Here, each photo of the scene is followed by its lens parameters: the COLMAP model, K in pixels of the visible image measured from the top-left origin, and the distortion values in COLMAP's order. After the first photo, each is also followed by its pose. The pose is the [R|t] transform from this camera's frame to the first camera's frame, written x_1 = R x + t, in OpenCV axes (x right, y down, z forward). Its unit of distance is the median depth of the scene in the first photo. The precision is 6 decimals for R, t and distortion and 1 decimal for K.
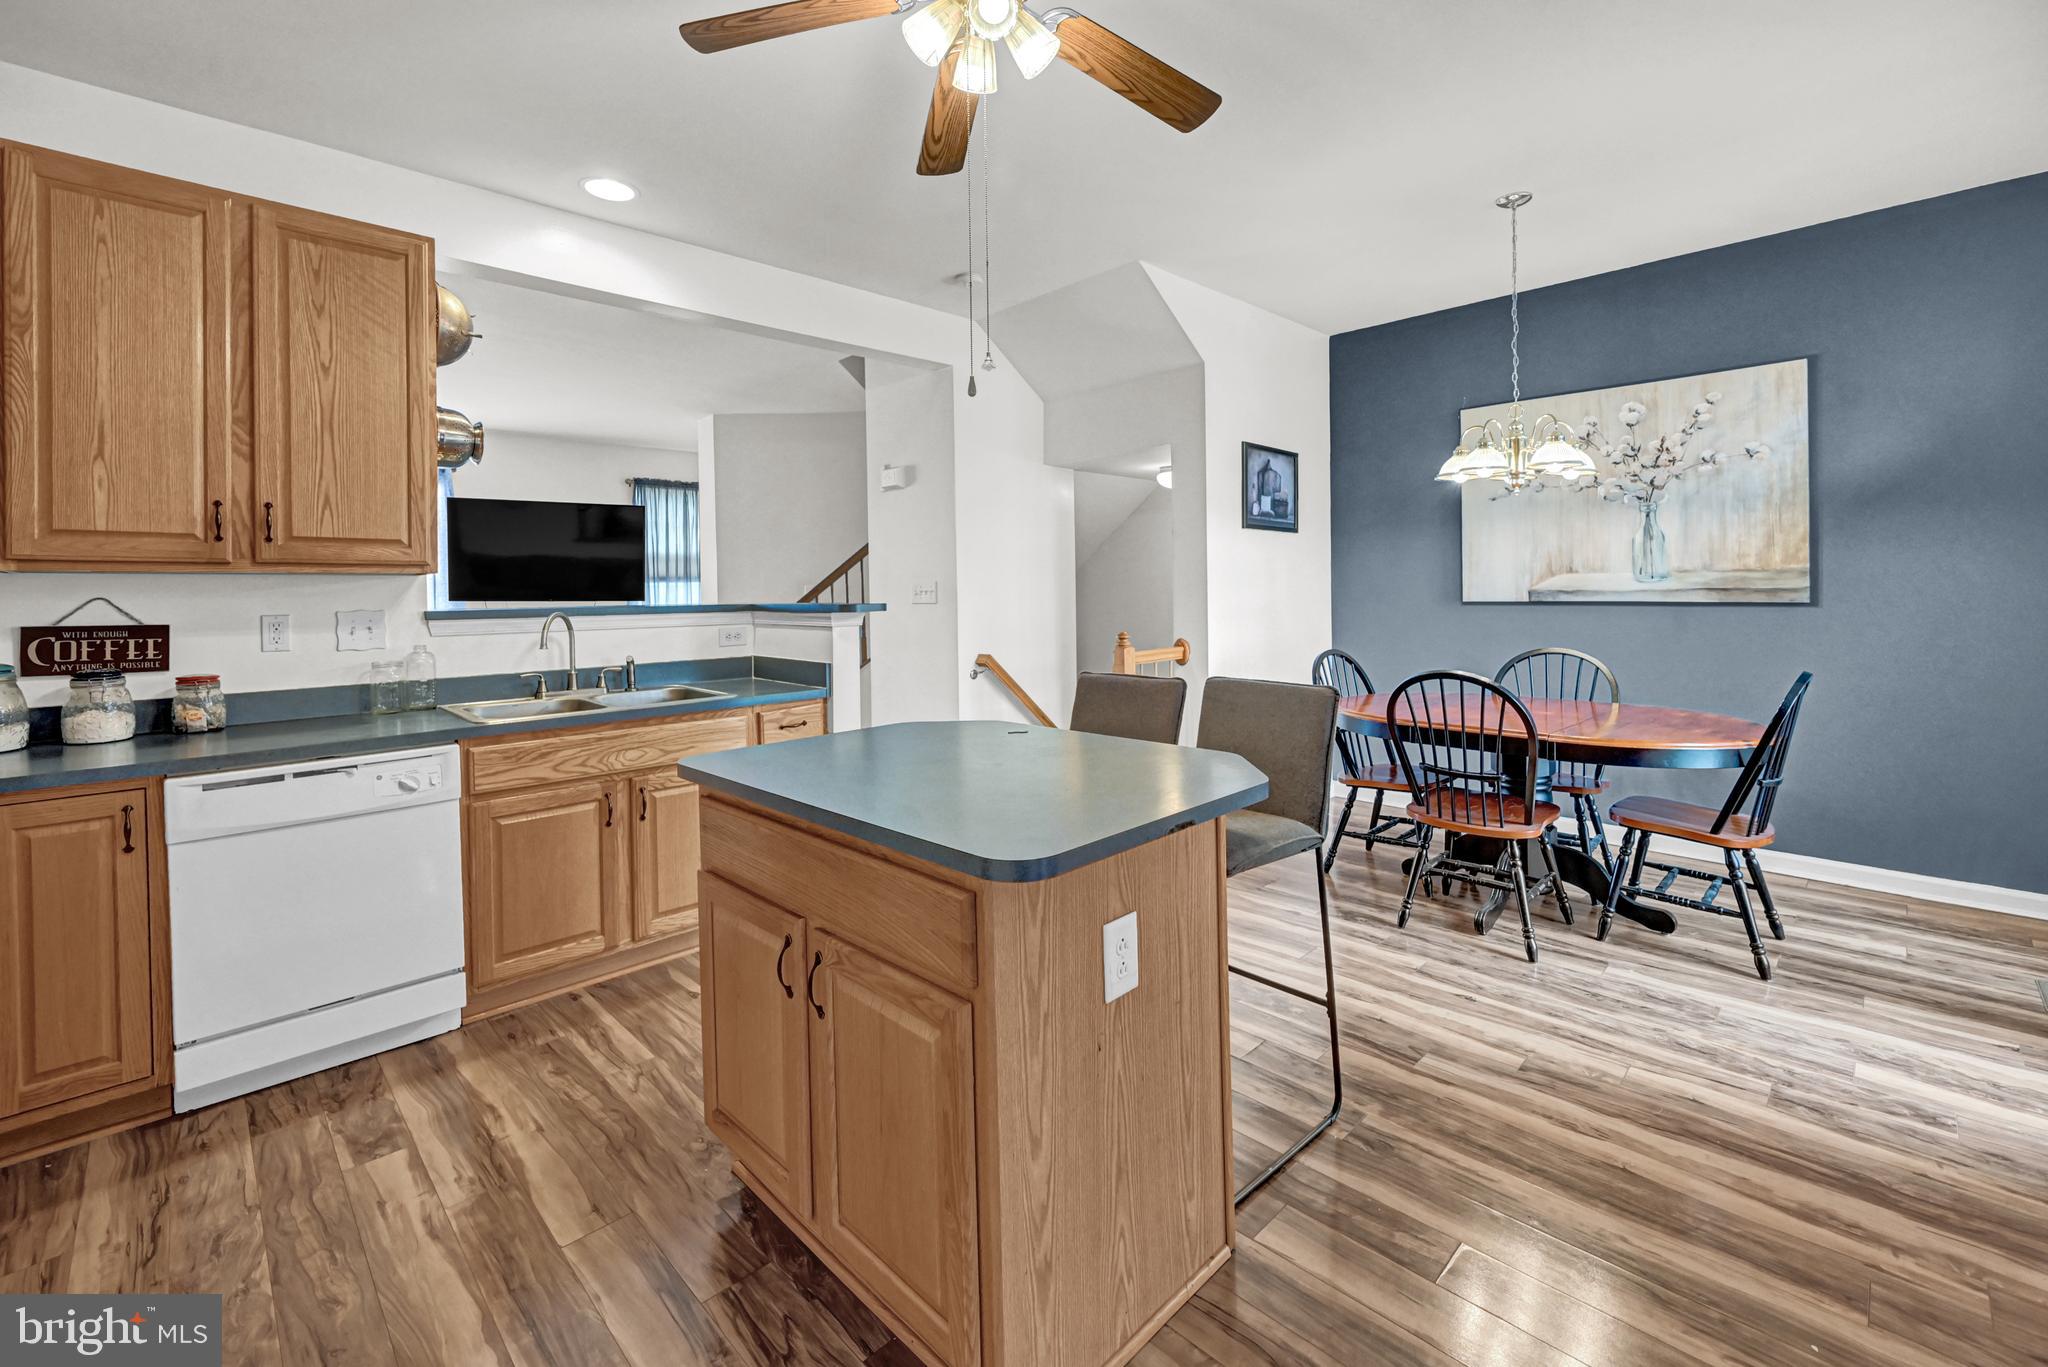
lens RADIAL K [[853.3, 0, 1009.0], [0, 853.3, 596.0], [0, 0, 1]] dist [-0.003322, -0.001147]
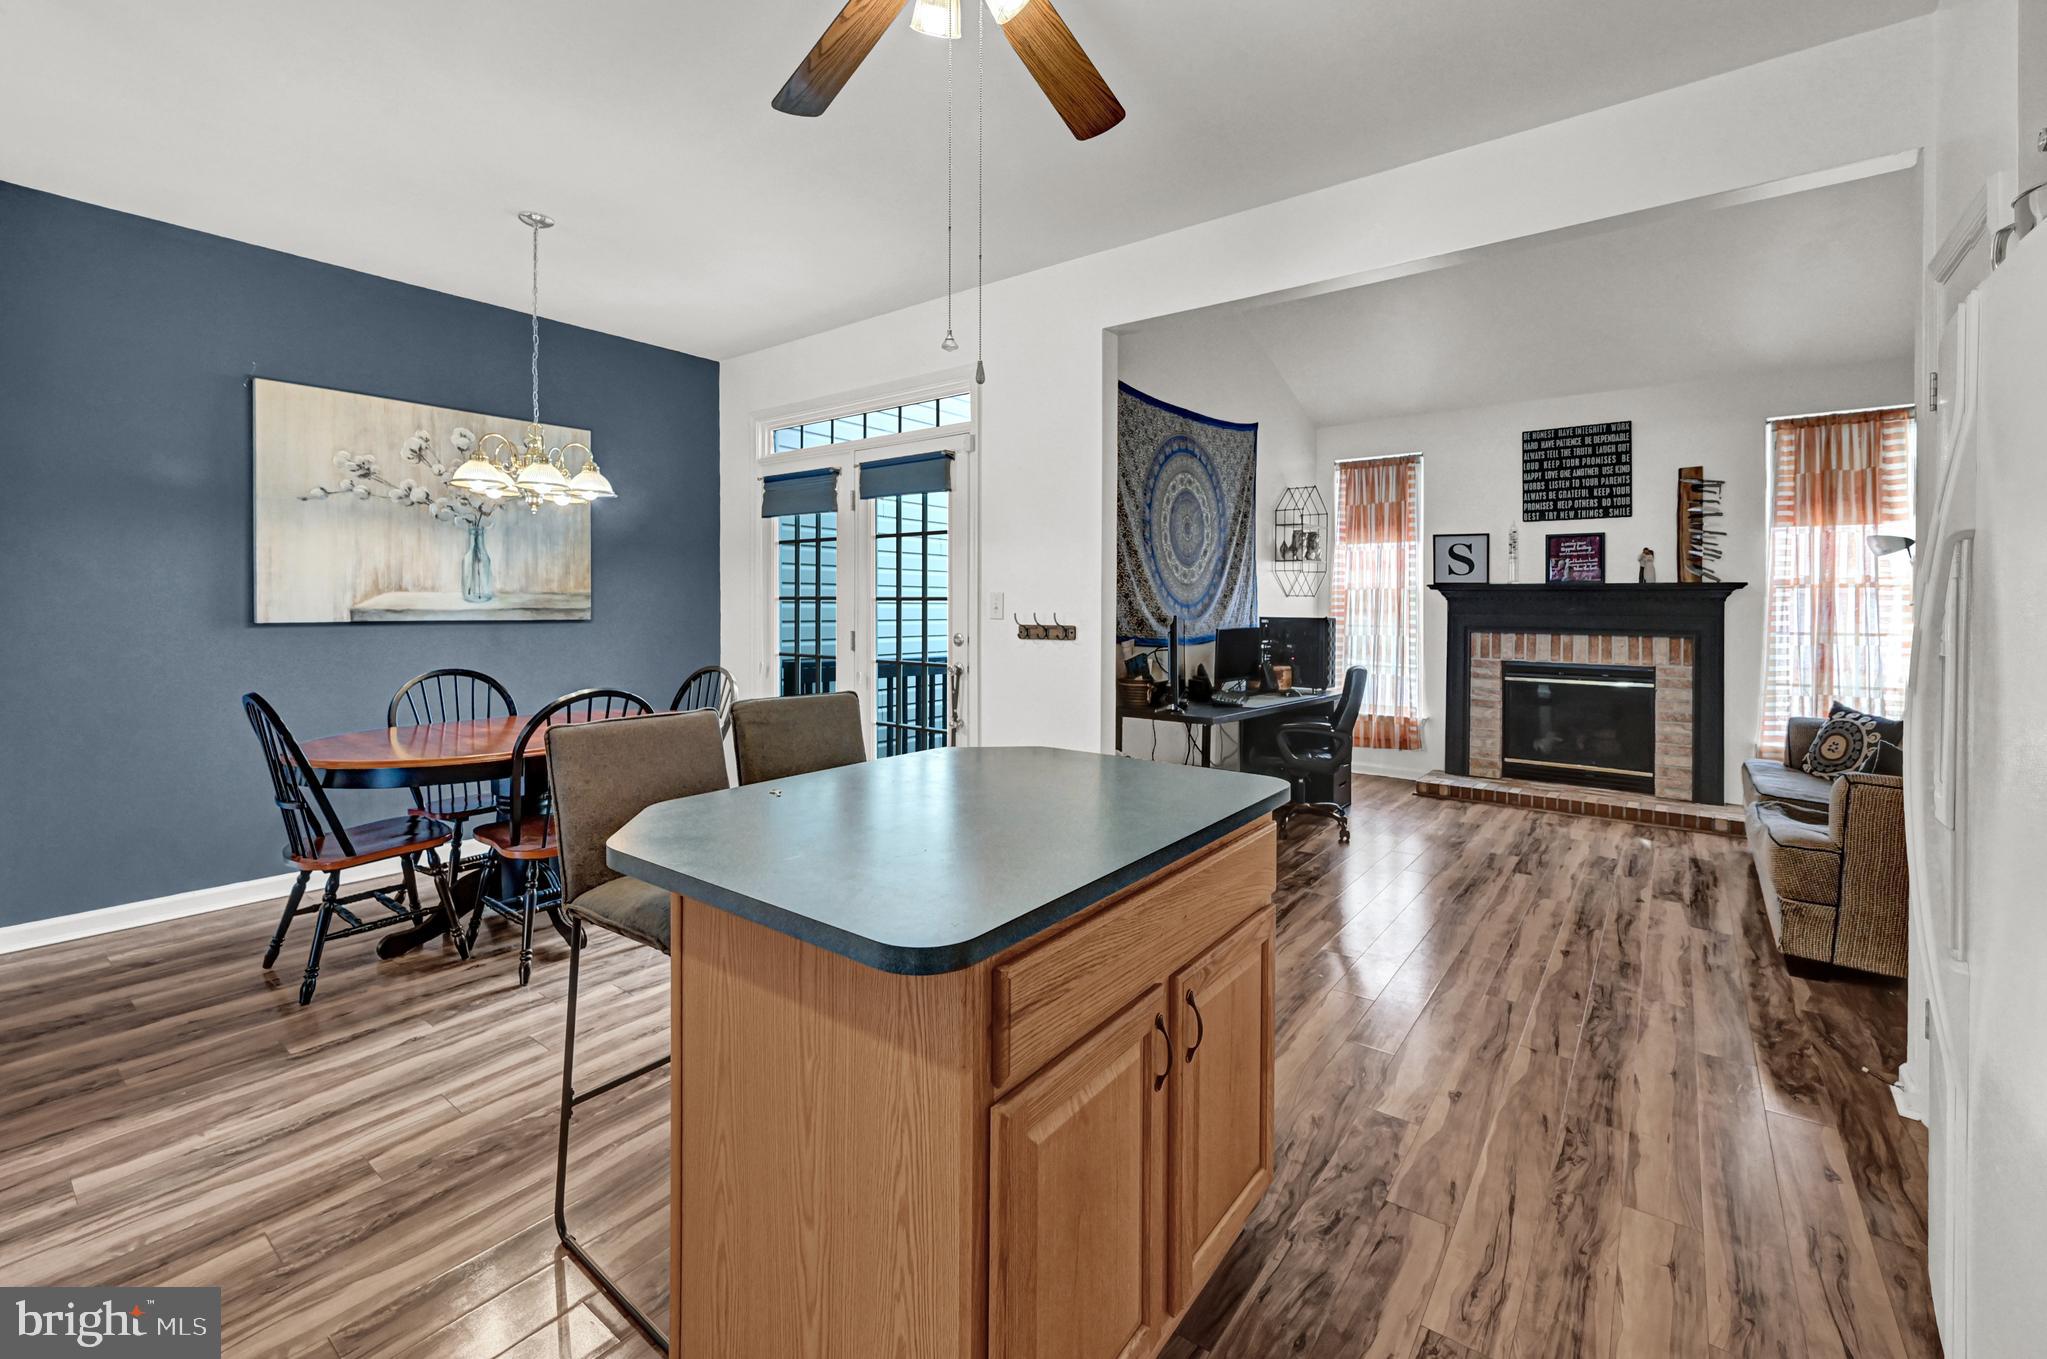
lens RADIAL K [[854.5, 0, 1044.2], [0, 854.5, 607.9], [0, 0, 1]] dist [-0.006691, 0.000238]
pose [[-0.157966, 0.006388, 0.987424, -0.431555], [0.002639, 0.999978, -0.006047, -0.000690], [-0.987441, 0.001650, -0.157979, 0.501191]]
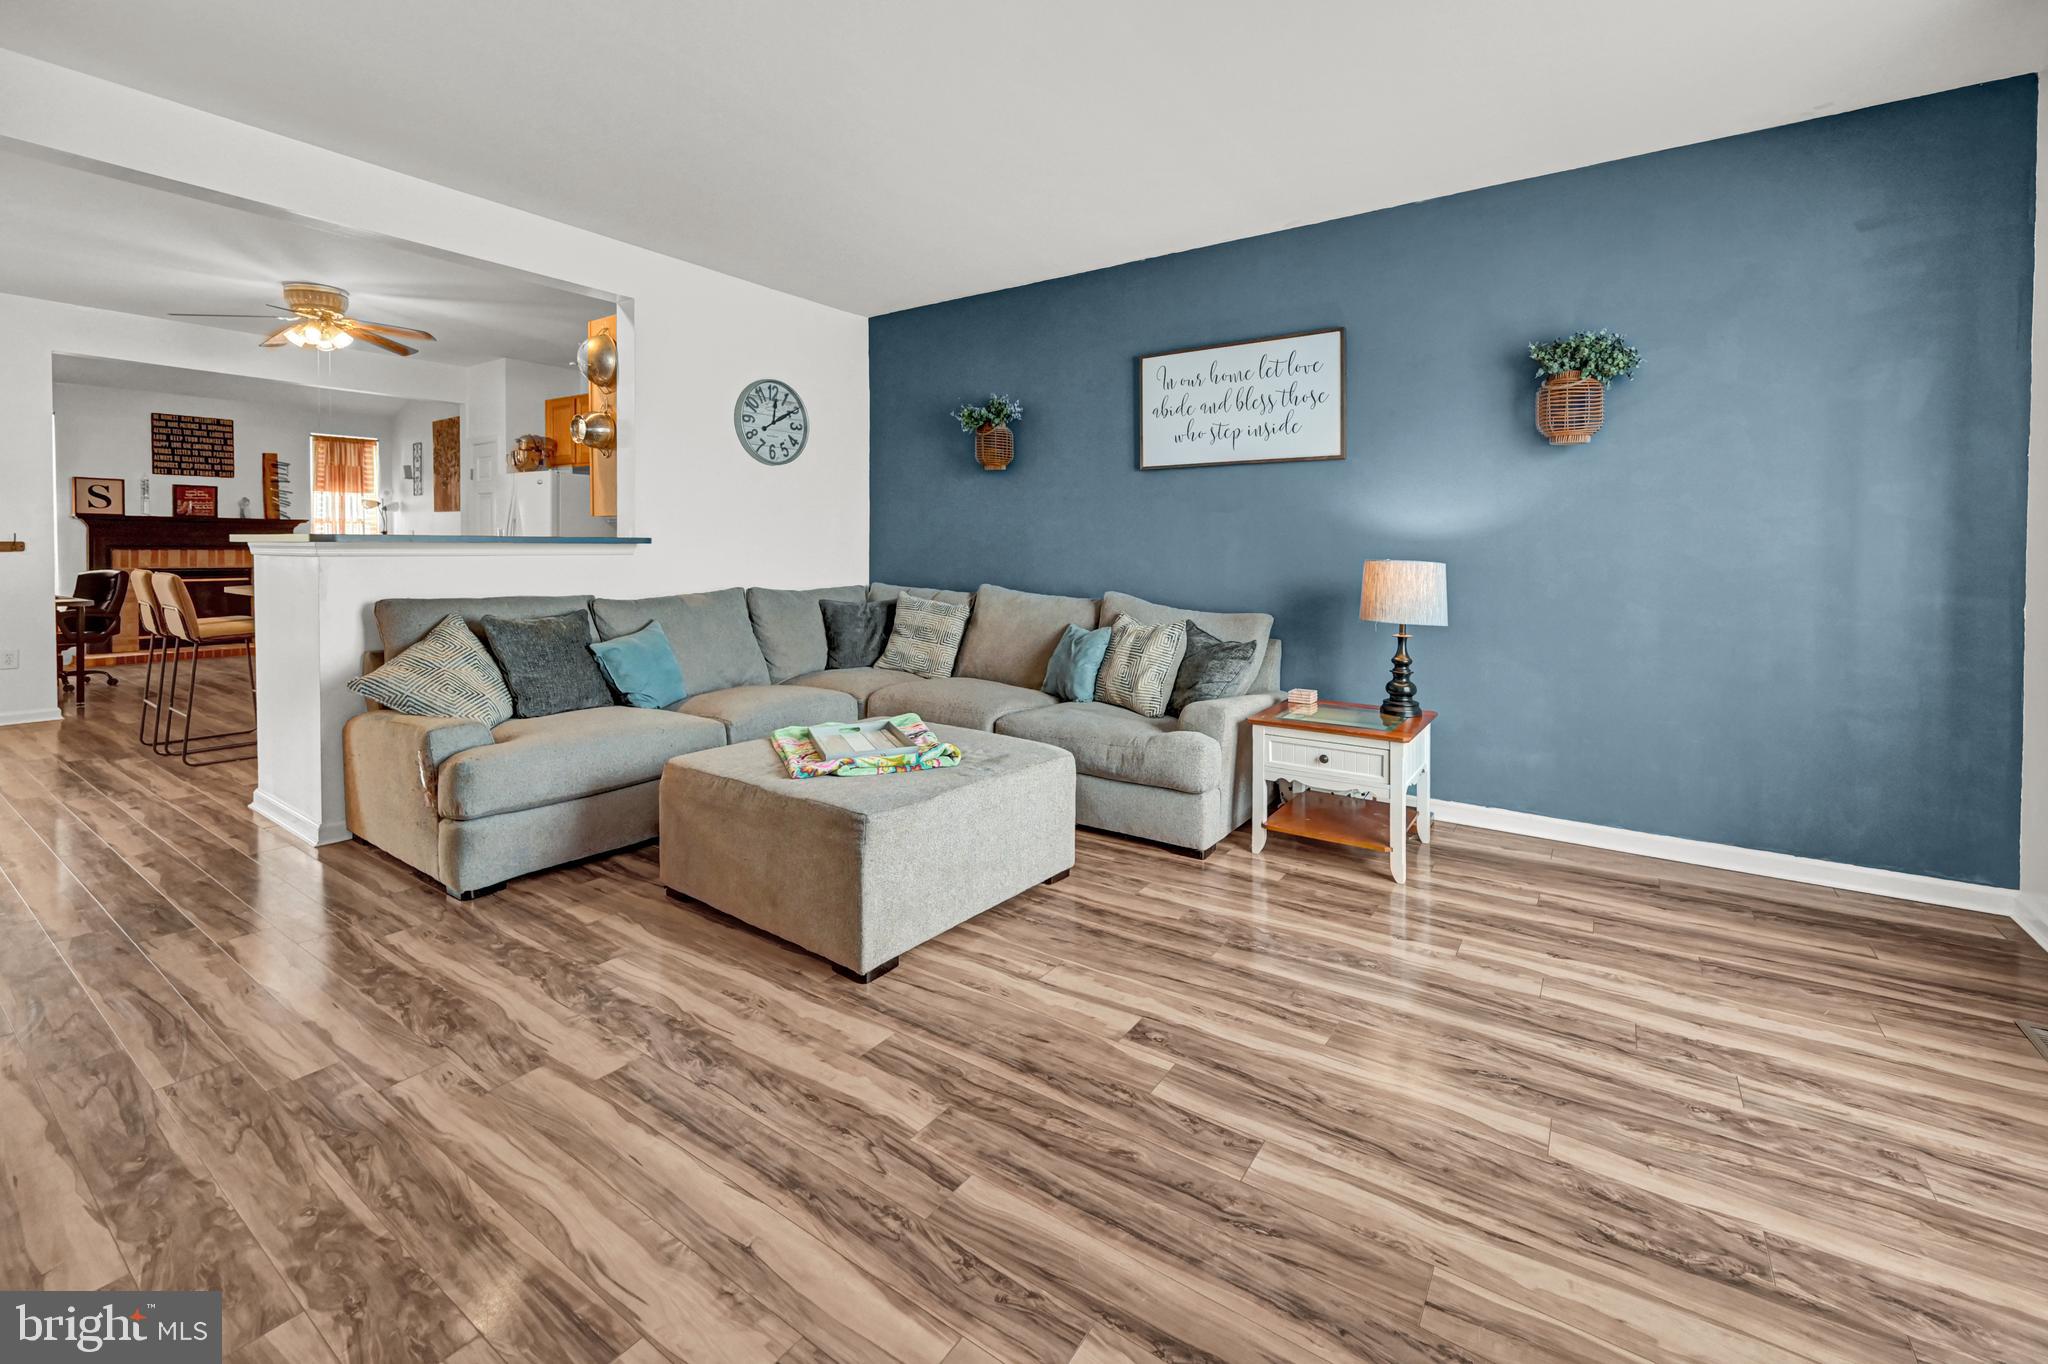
lens RADIAL K [[853.3, 0, 1037.2], [0, 853.3, 563.0], [0, 0, 1]] dist [-0.003322, -0.001147]
pose [[-0.979484, 0.009697, -0.201289, -0.907663], [0.003877, 0.999564, 0.029288, 0.017125], [0.201485, 0.027906, -0.979094, 2.131365]]
